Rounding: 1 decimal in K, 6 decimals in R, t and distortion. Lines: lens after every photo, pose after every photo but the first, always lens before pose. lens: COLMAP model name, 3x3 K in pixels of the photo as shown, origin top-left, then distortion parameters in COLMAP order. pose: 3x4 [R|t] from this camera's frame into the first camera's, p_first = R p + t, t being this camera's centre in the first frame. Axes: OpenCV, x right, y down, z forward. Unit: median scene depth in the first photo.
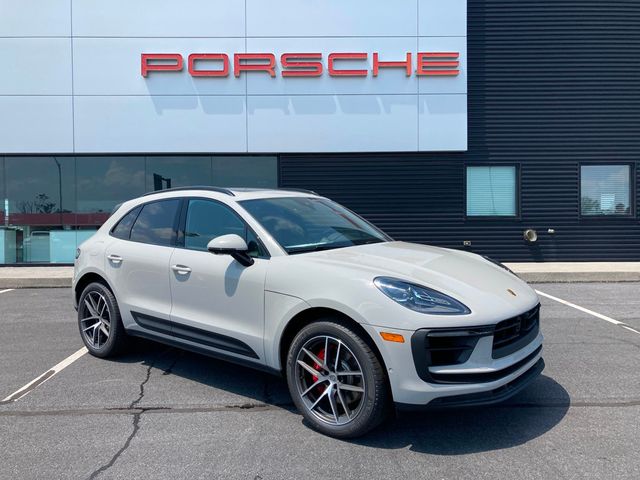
lens RADIAL K [[513.7, 0, 317.4], [0, 513.7, 241.2], [0, 0, 1]] dist [0.002422, 0.005850]
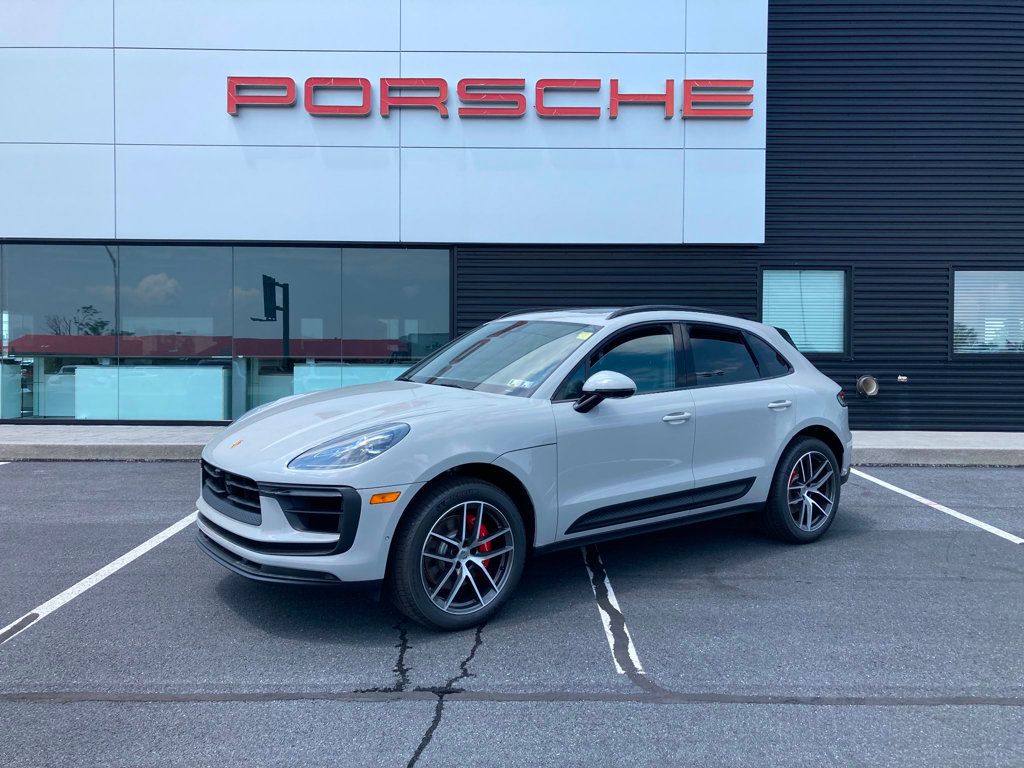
lens RADIAL K [[815.9, 0, 512.0], [0, 815.9, 388.9], [0, 0, 1]] dist [0.005880, 0.001868]
pose [[0.999800, 0.014969, -0.013235, 0.010973], [-0.014927, 0.999883, 0.003274, -0.004534], [0.013282, -0.003075, 0.999907, 0.038886]]
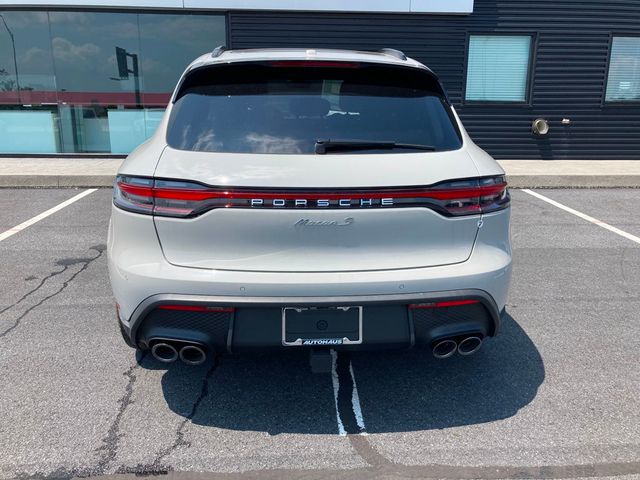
lens RADIAL K [[510.0, 0, 320.0], [0, 510.0, 243.1], [0, 0, 1]] dist [0.005880, 0.001868]
pose [[0.999214, 0.005034, 0.039329, 0.034378], [-0.013678, 0.974782, 0.222739, -0.006916], [-0.037216, -0.223102, 0.974084, 0.186150]]
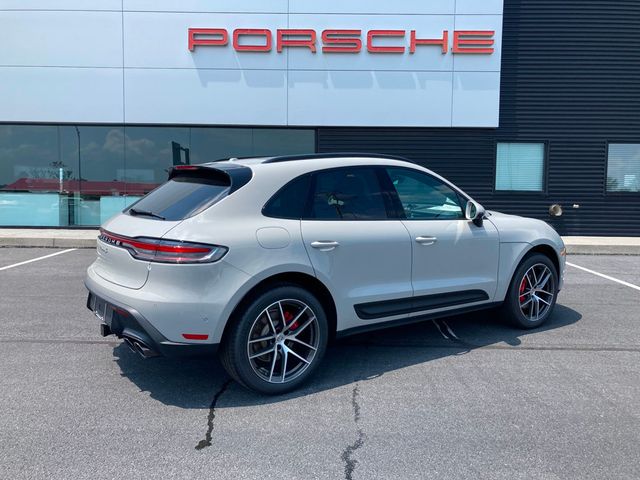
lens RADIAL K [[513.7, 0, 317.4], [0, 513.7, 241.2], [0, 0, 1]] dist [0.002422, 0.005850]
pose [[0.999520, 0.022036, -0.021758, -0.047545], [-0.020869, 0.998405, 0.052458, 0.007454], [0.022880, -0.051979, 0.998386, -0.059931]]
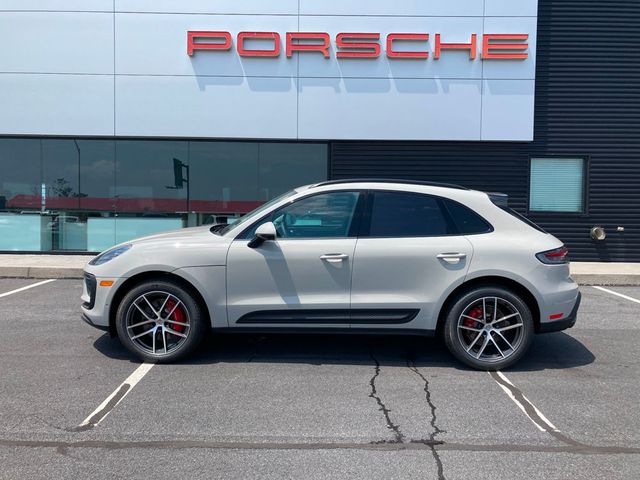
lens RADIAL K [[510.9, 0, 320.0], [0, 510.9, 240.0], [0, 0, 1]] dist [0.008534, 0.006005]
pose [[0.999599, 0.021497, -0.018435, -0.074658], [-0.021144, 0.999593, 0.019142, -0.006273], [0.018839, -0.018745, 0.999647, 0.061756]]
